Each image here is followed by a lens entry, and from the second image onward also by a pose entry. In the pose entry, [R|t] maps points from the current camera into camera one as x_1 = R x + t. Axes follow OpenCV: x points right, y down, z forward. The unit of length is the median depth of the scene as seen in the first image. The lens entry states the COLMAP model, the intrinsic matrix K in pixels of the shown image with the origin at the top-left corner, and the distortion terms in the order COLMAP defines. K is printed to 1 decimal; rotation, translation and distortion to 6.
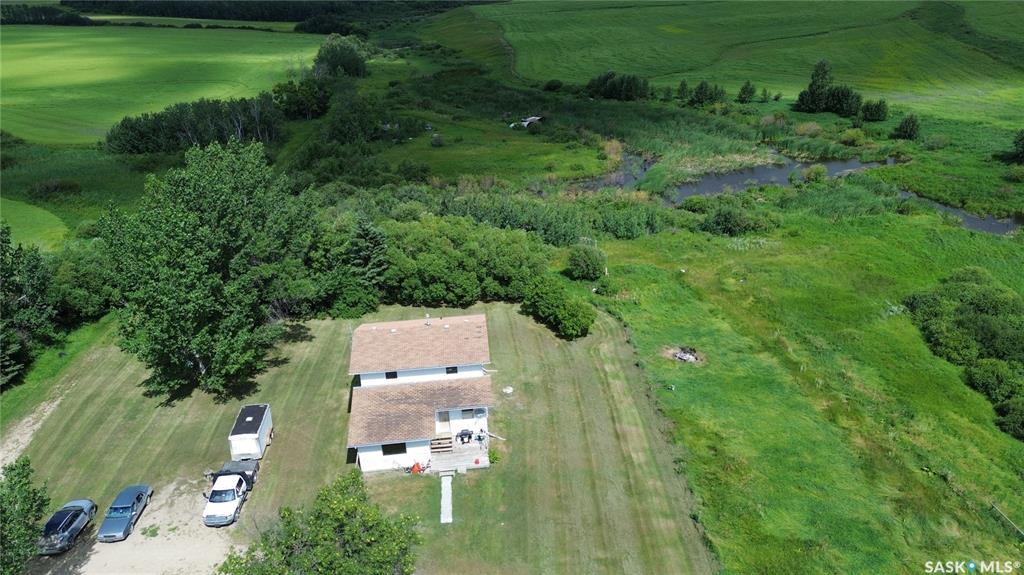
lens RADIAL K [[717.9, 0, 512.0], [0, 717.9, 287.5], [0, 0, 1]] dist [0.071542, -0.059476]
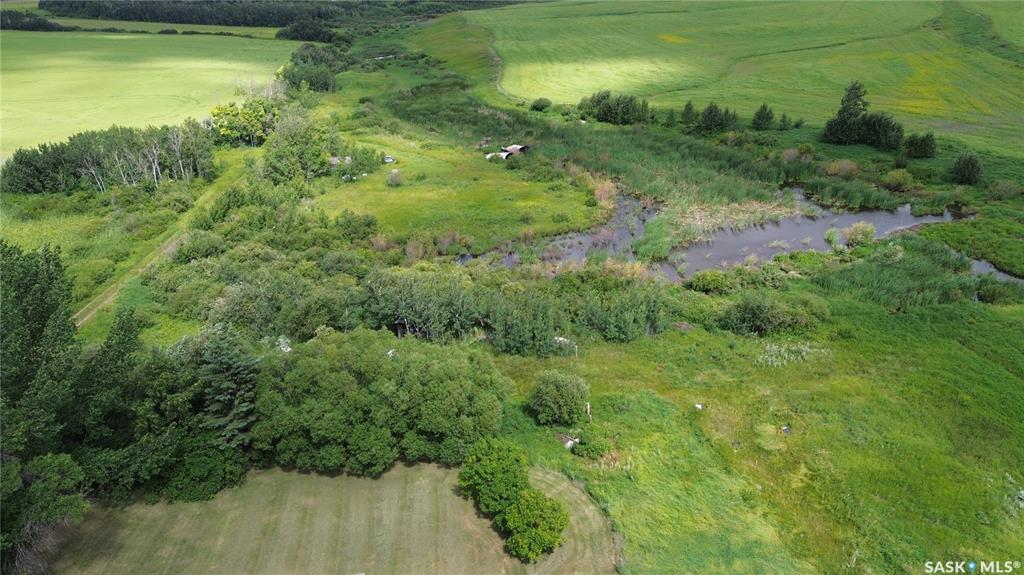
lens RADIAL K [[717.9, 0, 512.0], [0, 717.9, 287.5], [0, 0, 1]] dist [0.071542, -0.059476]
pose [[0.999994, 0.003191, 0.001044, 0.028889], [-0.003187, 0.999985, -0.004350, -0.069548], [-0.001058, 0.004347, 0.999990, 0.155190]]
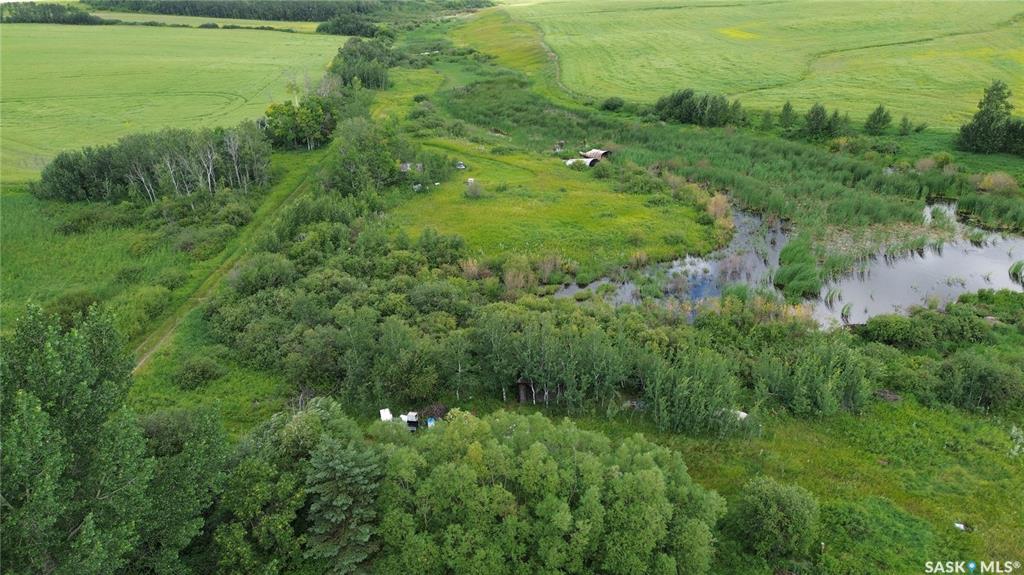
lens RADIAL K [[717.9, 0, 512.0], [0, 717.9, 287.5], [0, 0, 1]] dist [0.071542, -0.059476]
pose [[0.999216, 0.019069, -0.034693, -0.033567], [-0.019036, 0.999818, 0.001287, -0.096984], [0.034712, -0.000626, 0.999397, 0.243251]]
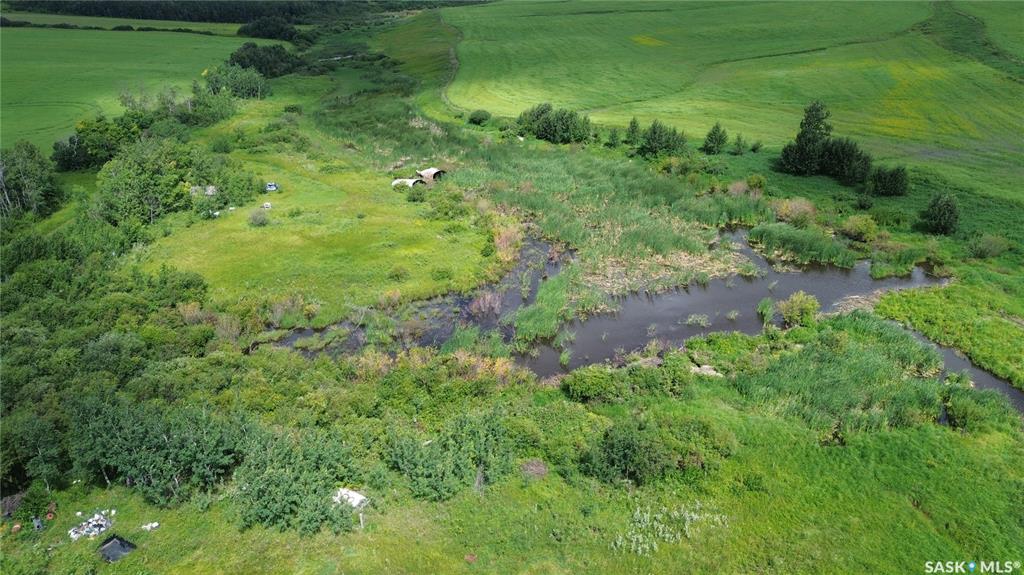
lens RADIAL K [[717.9, 0, 512.0], [0, 717.9, 287.5], [0, 0, 1]] dist [0.071542, -0.059476]
pose [[0.999956, 0.008436, 0.004160, 0.124431], [-0.008440, 0.999964, 0.000902, -0.127658], [-0.004153, -0.000937, 0.999991, 0.282330]]
